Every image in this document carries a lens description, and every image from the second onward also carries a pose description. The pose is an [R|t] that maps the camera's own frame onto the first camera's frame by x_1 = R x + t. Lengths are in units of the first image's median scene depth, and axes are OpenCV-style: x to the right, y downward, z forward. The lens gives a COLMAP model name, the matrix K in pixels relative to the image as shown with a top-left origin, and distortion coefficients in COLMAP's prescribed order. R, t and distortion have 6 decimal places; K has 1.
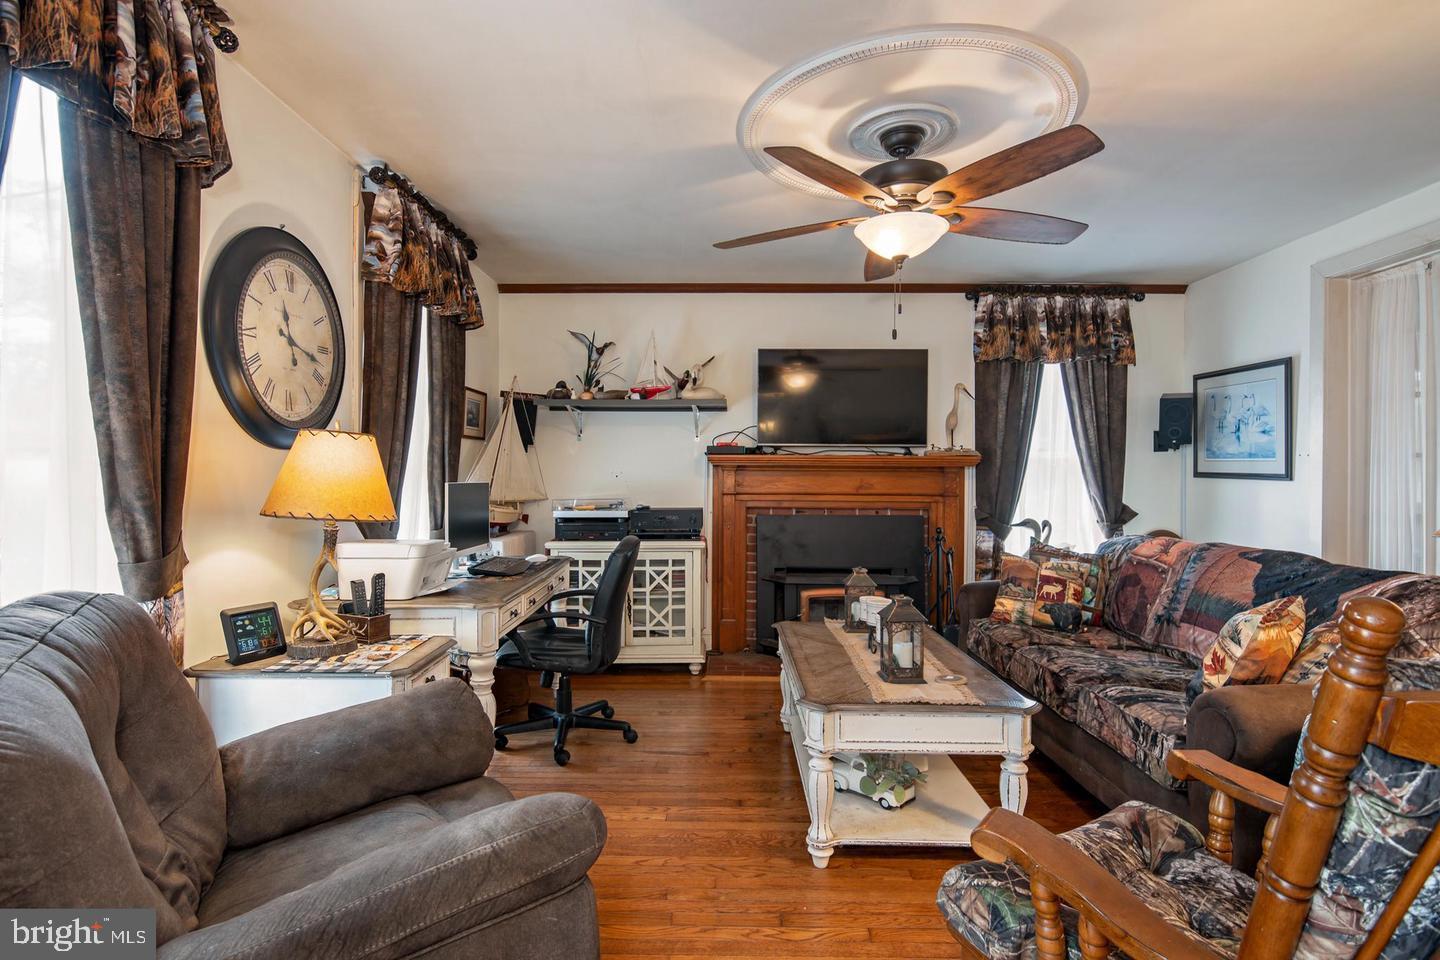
lens RADIAL K [[713.1, 0, 720.0], [0, 713.1, 479.5], [0, 0, 1]] dist [-0.005940, -0.000945]
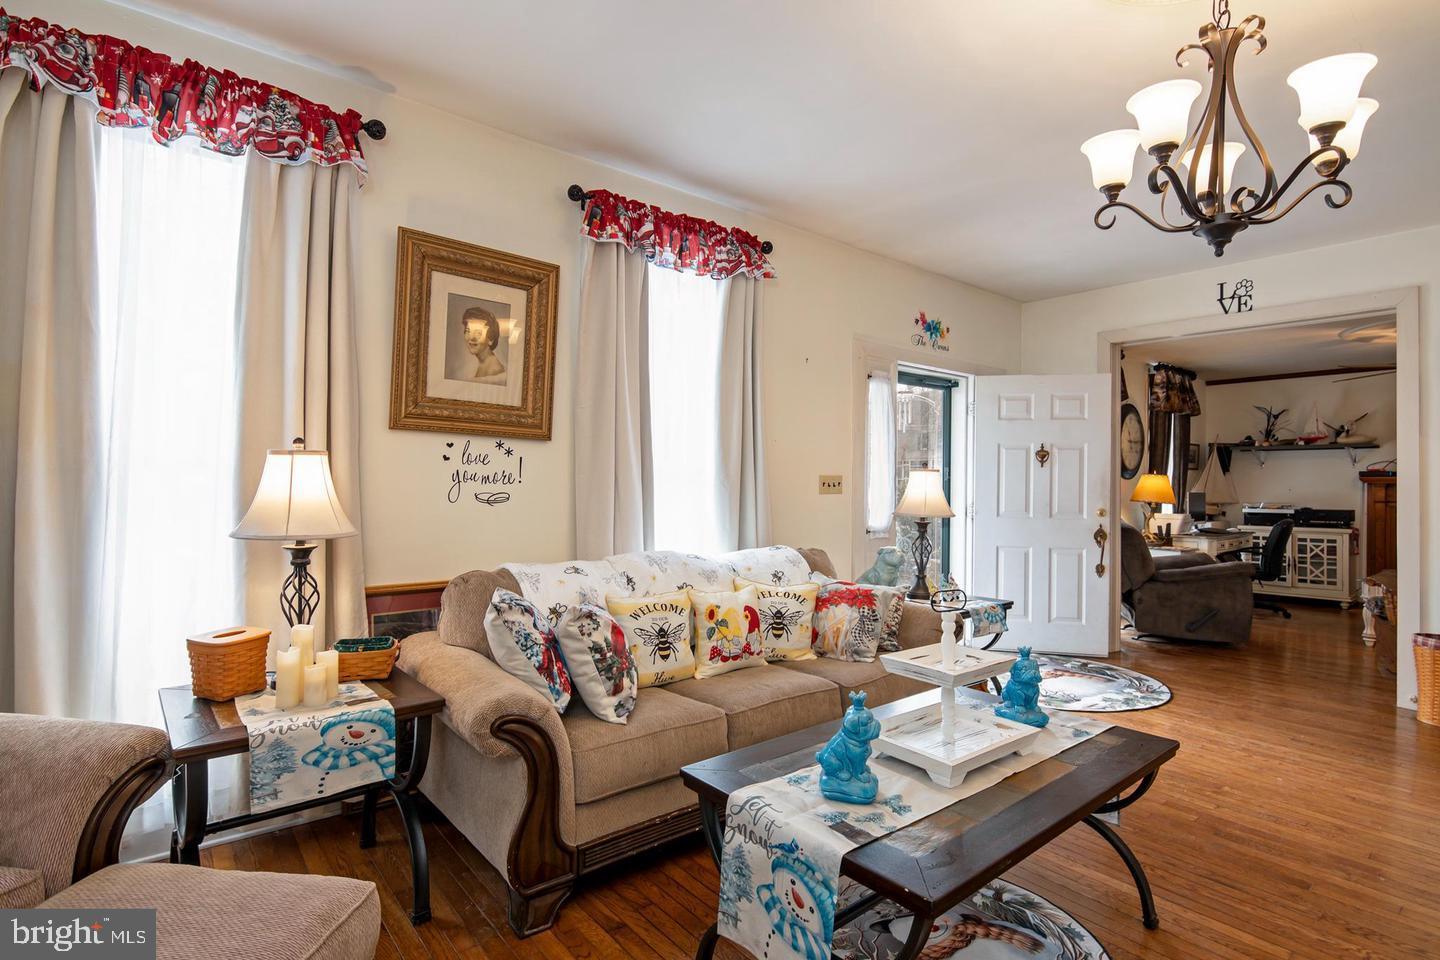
lens RADIAL K [[713.1, 0, 719.6], [0, 713.1, 481.0], [0, 0, 1]] dist [-0.005940, -0.000945]
pose [[0.646972, -0.002919, -0.762509, 0.285805], [-0.007548, 0.999919, -0.010232, 0.001838], [0.762477, 0.012375, 0.646897, -1.194400]]
